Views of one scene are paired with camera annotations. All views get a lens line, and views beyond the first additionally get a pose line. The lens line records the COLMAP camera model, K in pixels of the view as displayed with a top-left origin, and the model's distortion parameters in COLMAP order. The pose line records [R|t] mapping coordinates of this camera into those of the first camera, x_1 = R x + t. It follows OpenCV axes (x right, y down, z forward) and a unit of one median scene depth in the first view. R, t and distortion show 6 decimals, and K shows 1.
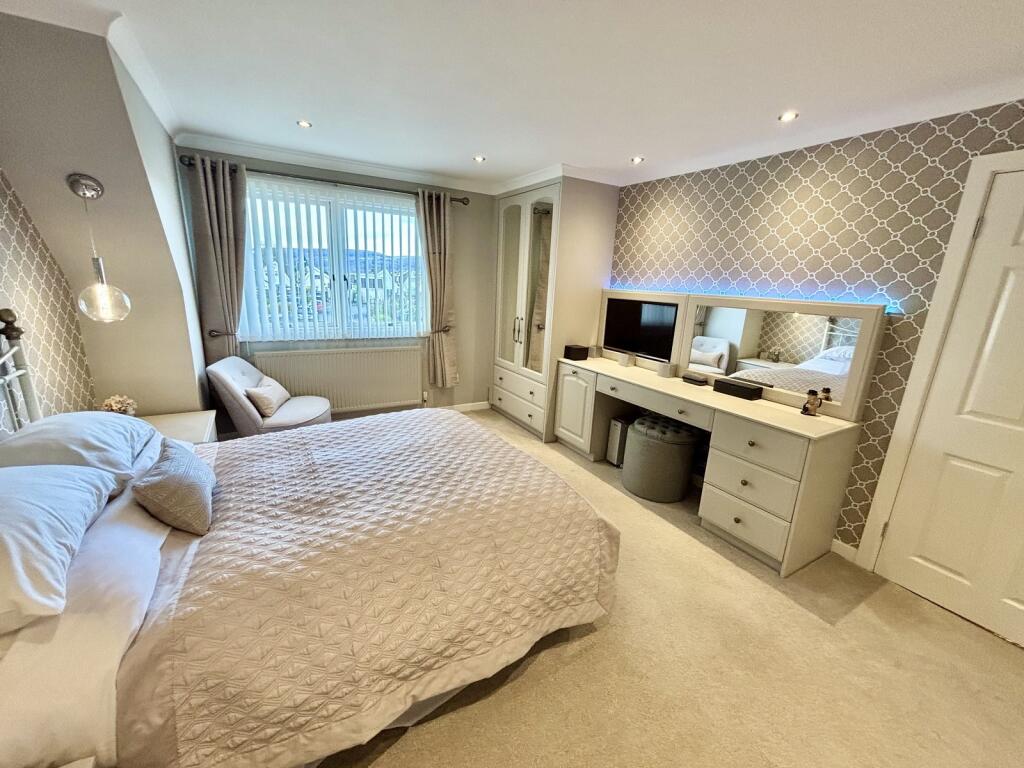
lens RADIAL K [[411.6, 0, 510.4], [0, 411.6, 383.6], [0, 0, 1]] dist [0.000324, -0.000136]
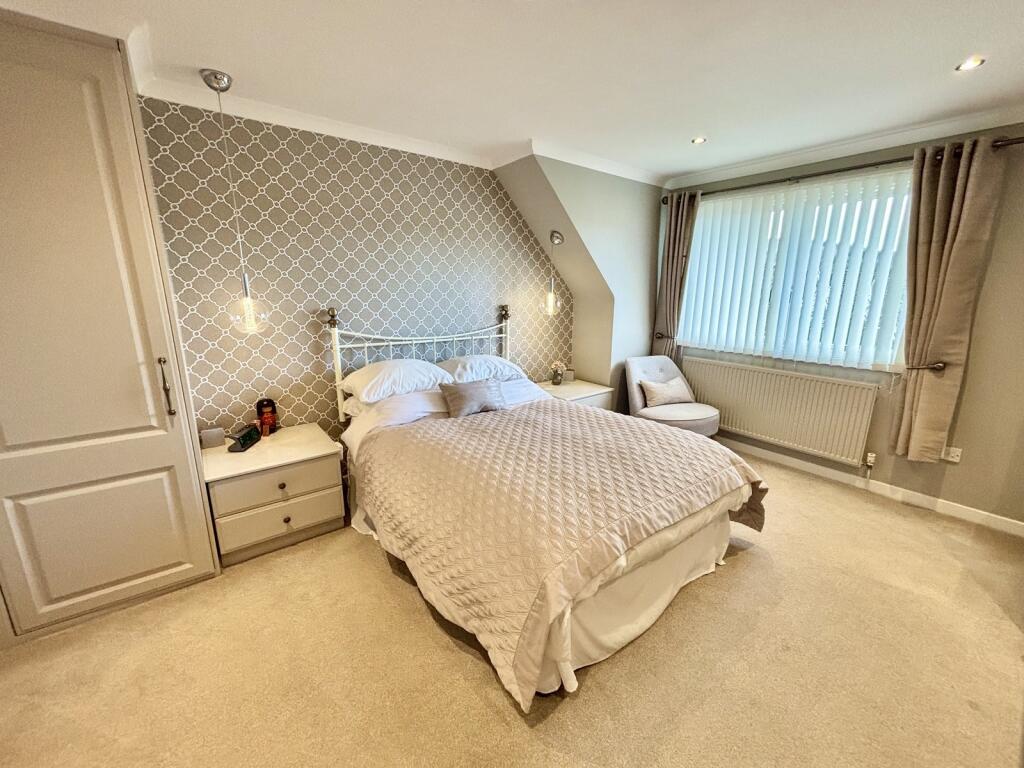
lens RADIAL K [[411.6, 0, 510.4], [0, 411.6, 383.6], [0, 0, 1]] dist [0.000324, -0.000136]
pose [[0.132613, 0.184459, -0.973853, 0.415349], [-0.245802, 0.957958, 0.147976, -0.051958], [0.960206, 0.219752, 0.172378, 0.355496]]
